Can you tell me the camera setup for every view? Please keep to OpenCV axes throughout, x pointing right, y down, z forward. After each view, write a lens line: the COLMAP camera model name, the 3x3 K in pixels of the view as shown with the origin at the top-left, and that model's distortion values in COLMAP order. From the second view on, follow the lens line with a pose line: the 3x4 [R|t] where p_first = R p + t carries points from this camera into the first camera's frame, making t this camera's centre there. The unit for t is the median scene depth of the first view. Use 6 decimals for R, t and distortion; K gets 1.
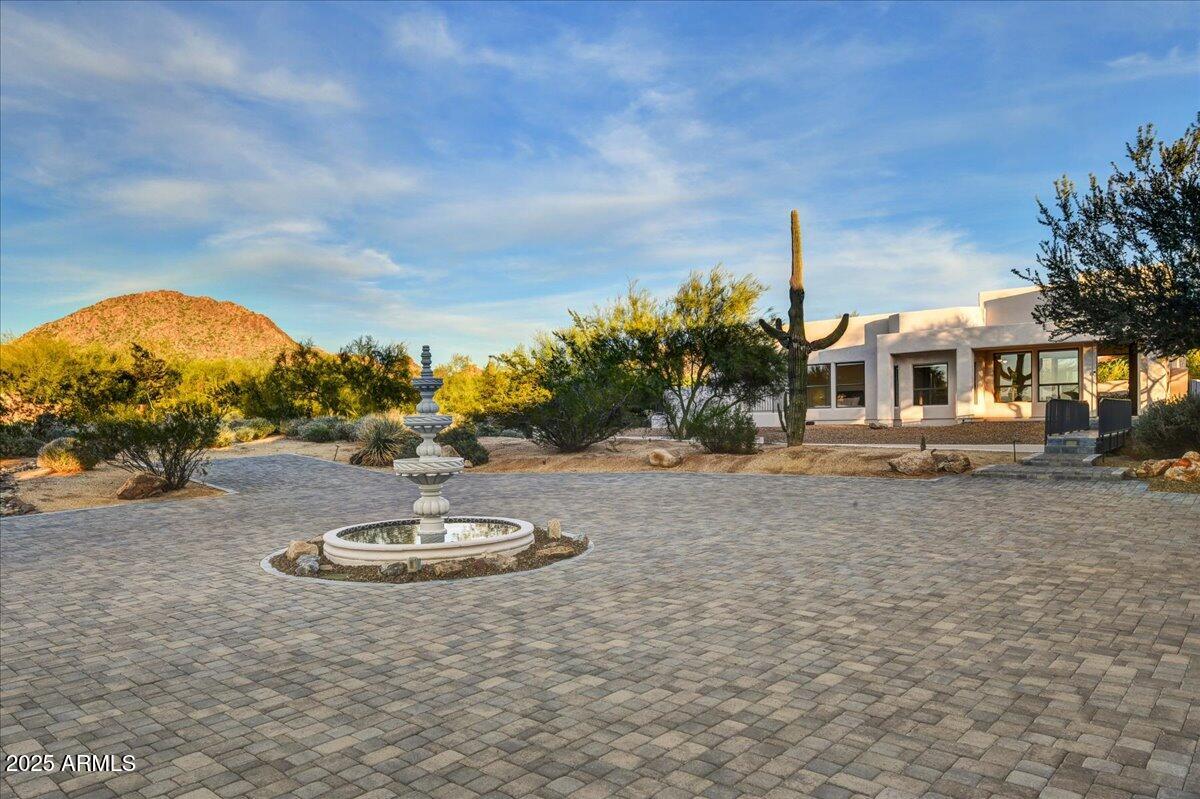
lens RADIAL K [[754.7, 0, 591.2], [0, 754.7, 470.2], [0, 0, 1]] dist [-0.004359, -0.000138]
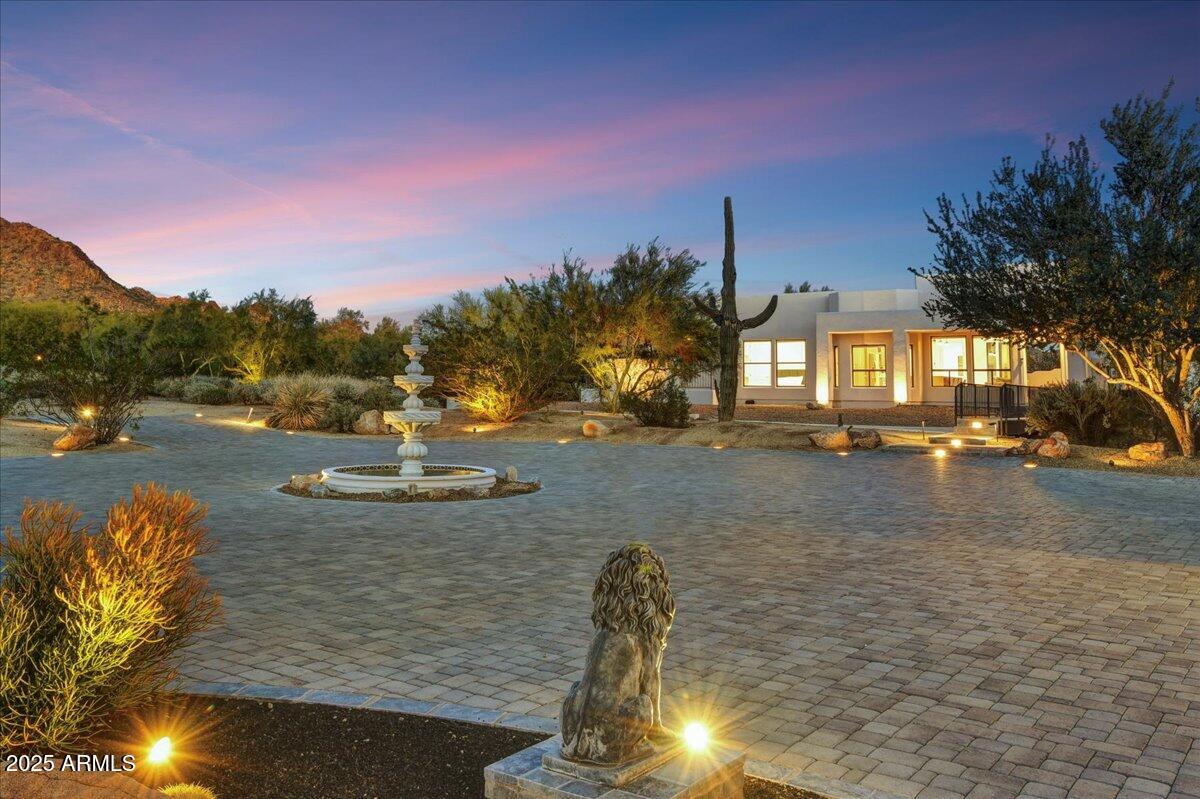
lens RADIAL K [[982.8, 0, 600.3], [0, 982.8, 396.1], [0, 0, 1]] dist [0.005890, 0.000163]
pose [[0.993465, 0.033904, 0.108987, -0.044370], [-0.026414, 0.997236, -0.069447, 0.031367], [-0.111040, 0.066115, 0.991614, -0.302939]]
